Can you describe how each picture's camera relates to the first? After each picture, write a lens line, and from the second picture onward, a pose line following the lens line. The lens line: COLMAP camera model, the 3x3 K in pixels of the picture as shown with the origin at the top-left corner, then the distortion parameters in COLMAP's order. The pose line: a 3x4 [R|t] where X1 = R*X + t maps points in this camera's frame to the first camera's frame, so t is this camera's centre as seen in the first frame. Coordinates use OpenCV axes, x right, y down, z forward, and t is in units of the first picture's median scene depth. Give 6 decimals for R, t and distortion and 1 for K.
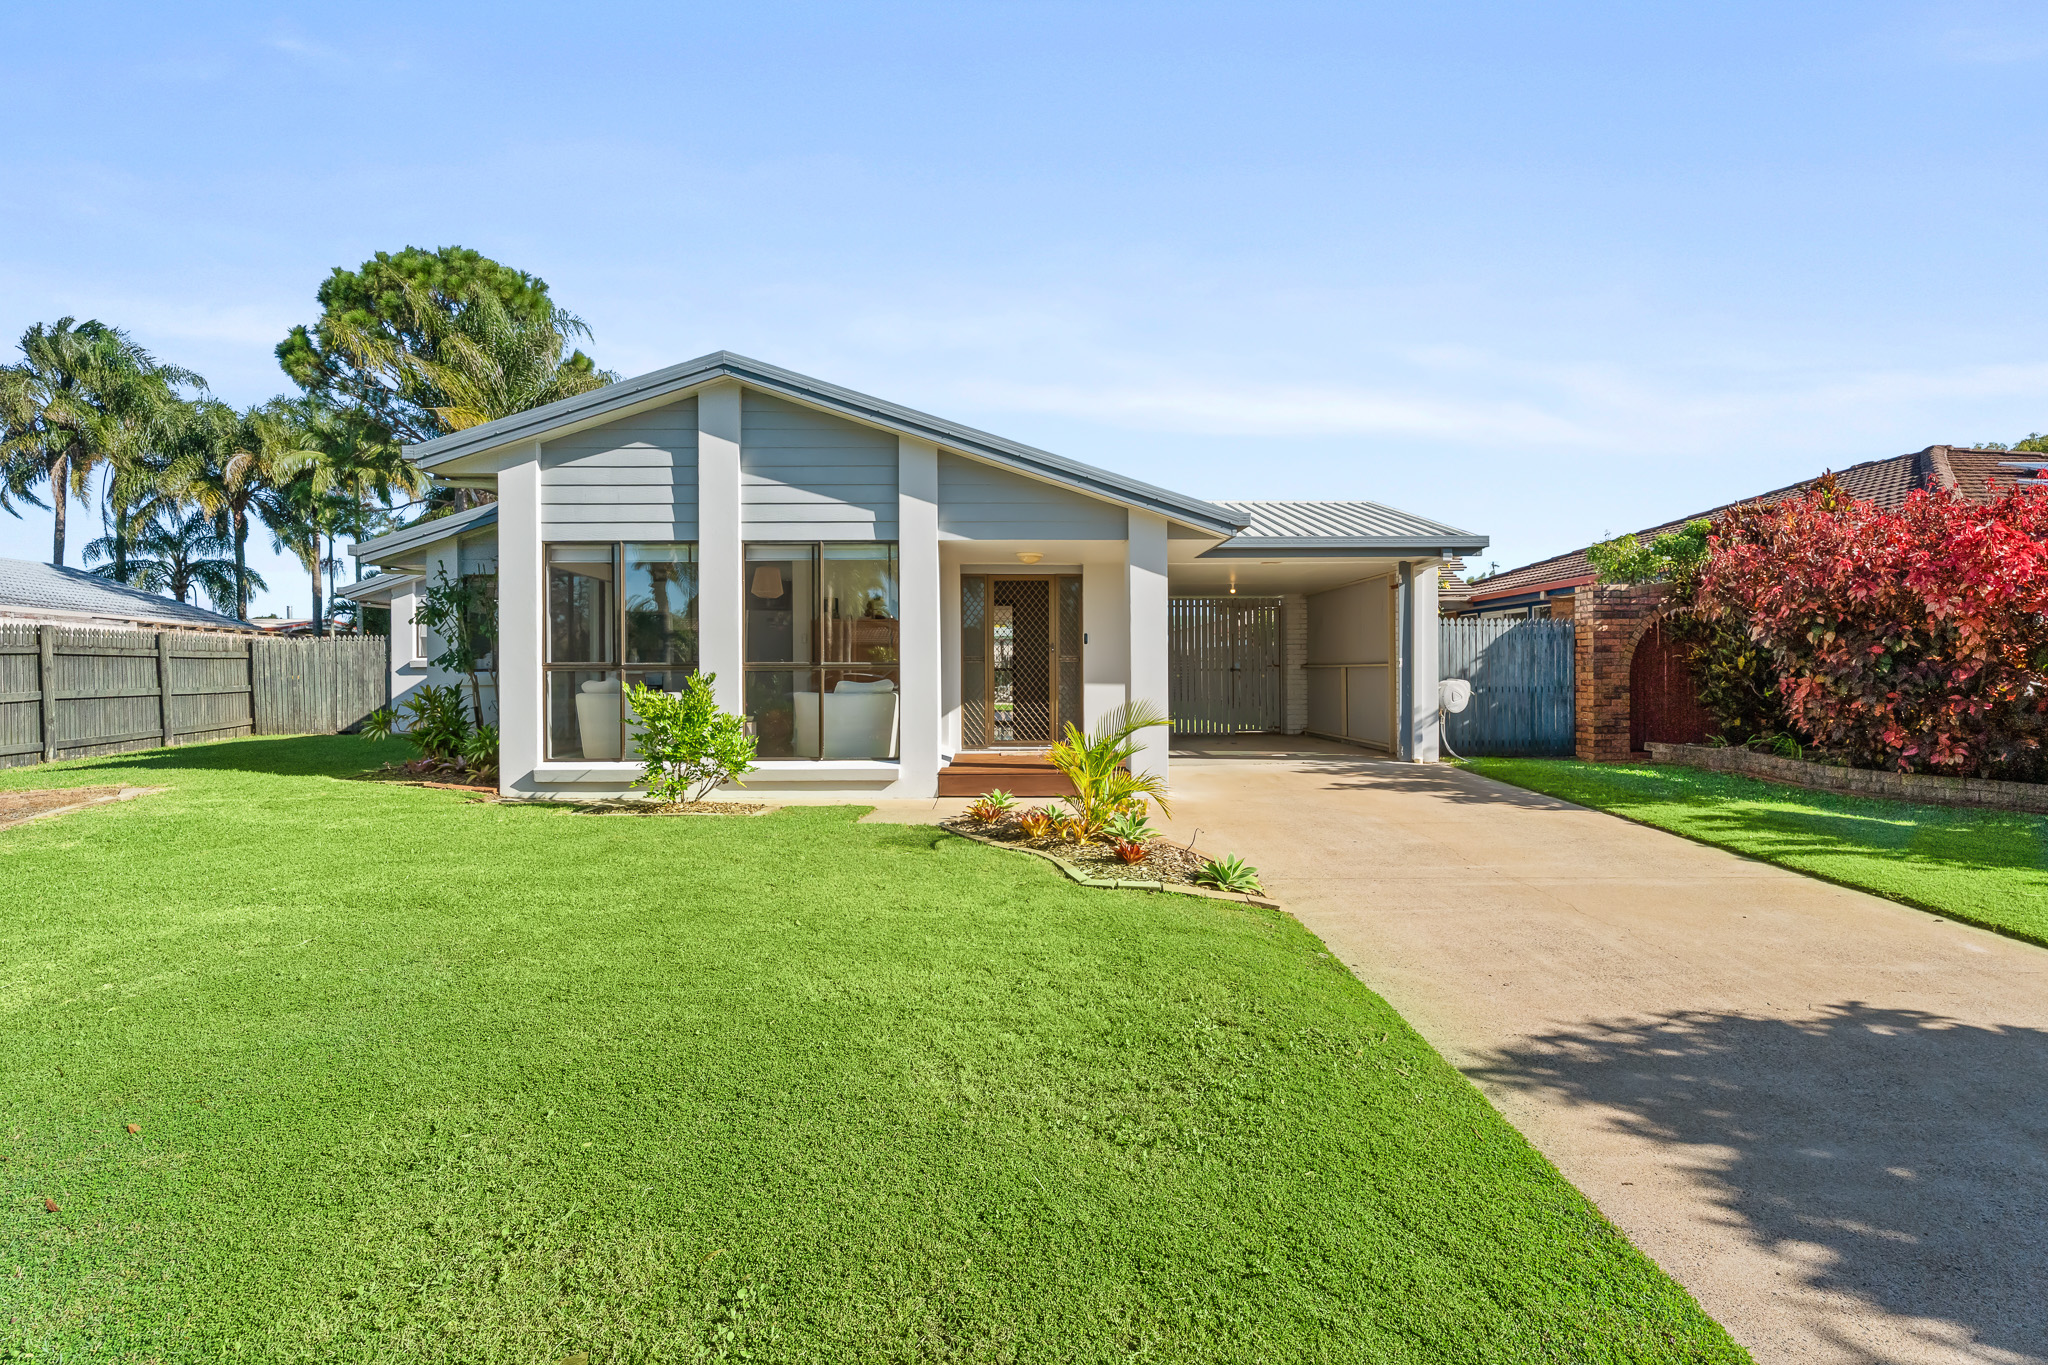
lens RADIAL K [[897.7, 0, 1020.5], [0, 897.7, 672.3], [0, 0, 1]] dist [0.040297, -0.023728]
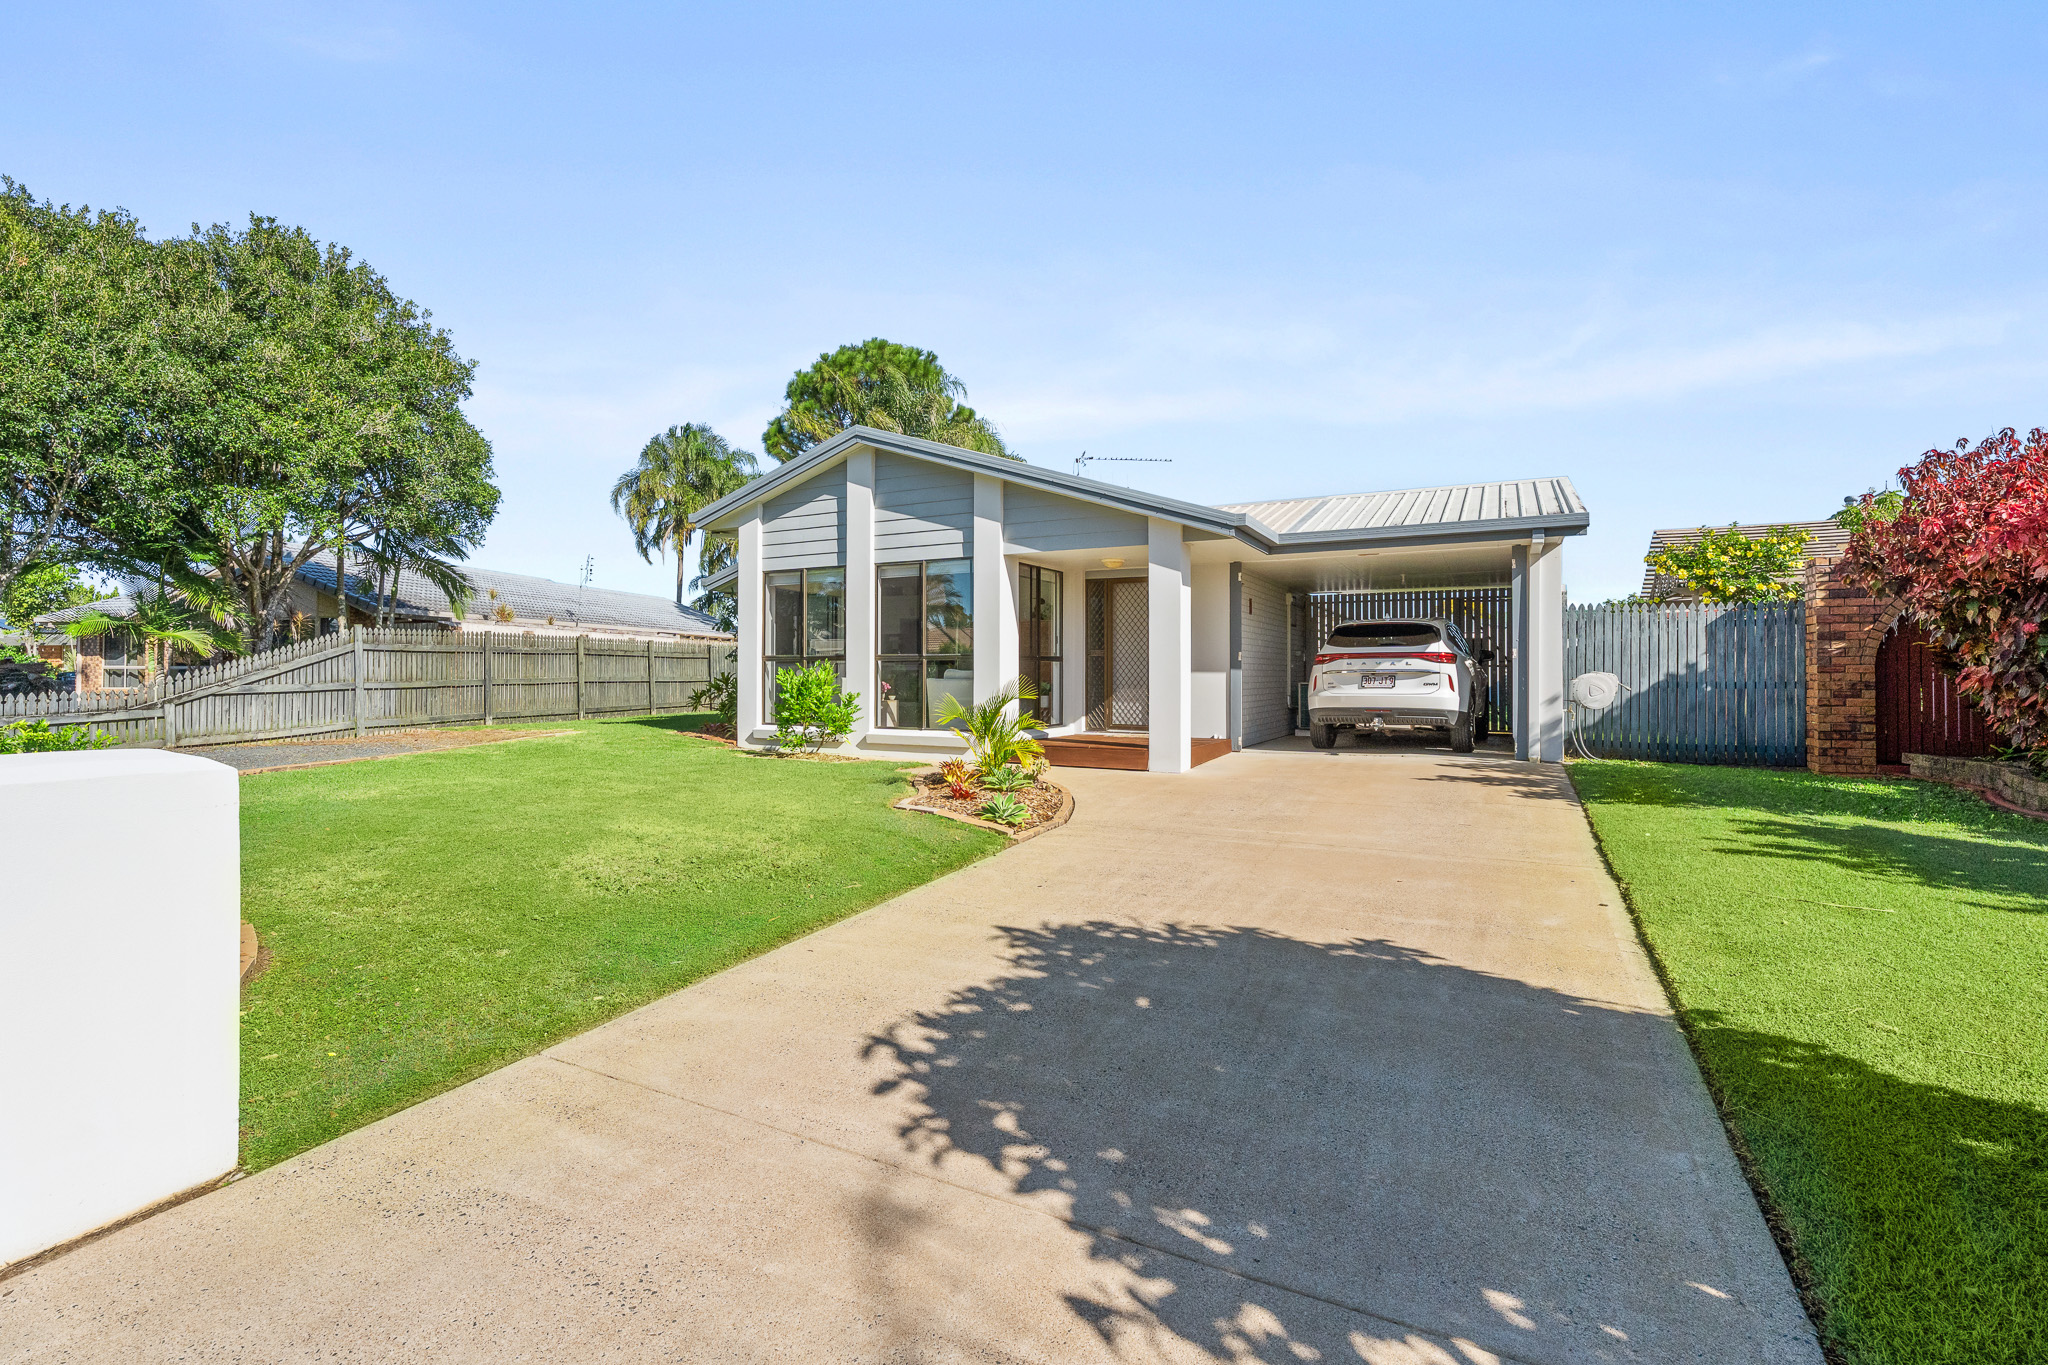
lens RADIAL K [[930.5, 0, 1021.8], [0, 930.5, 665.5], [0, 0, 1]] dist [0.000099, -0.000124]
pose [[0.878148, -0.000231, -0.478389, 0.455745], [-0.007724, 0.999863, -0.014661, 0.020879], [0.478327, 0.016570, 0.878026, -0.092830]]
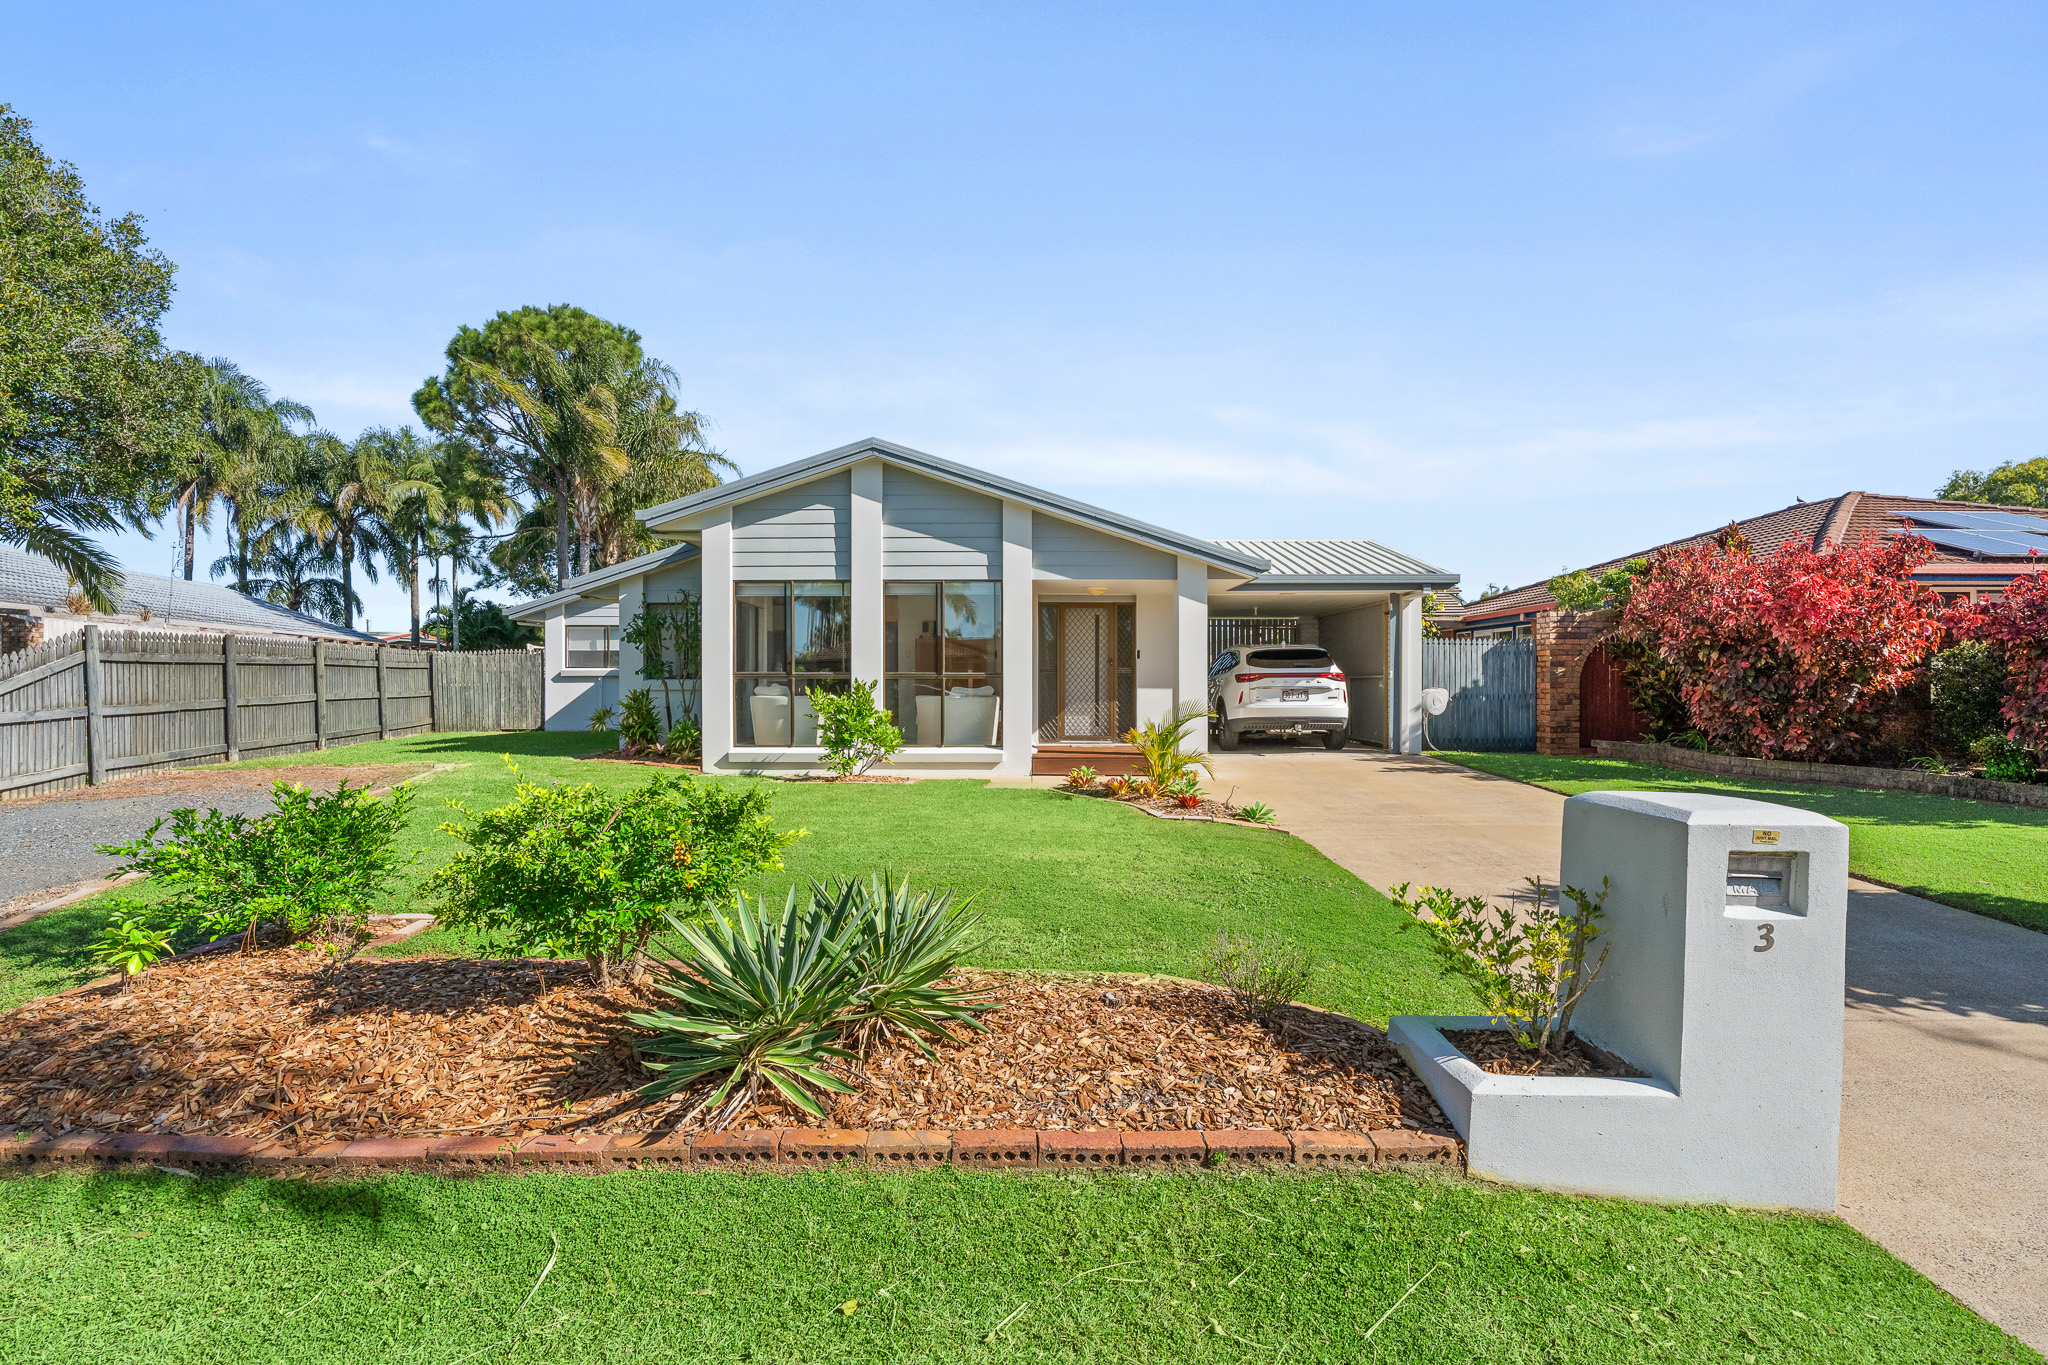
lens RADIAL K [[900.3, 0, 1024.0], [0, 900.3, 682.5], [0, 0, 1]] dist [0.001958, 0.000097]
pose [[0.999848, 0.003222, -0.017141, -0.067289], [-0.003254, 0.999993, -0.001812, 0.004649], [0.017135, 0.001868, 0.999851, -0.261015]]
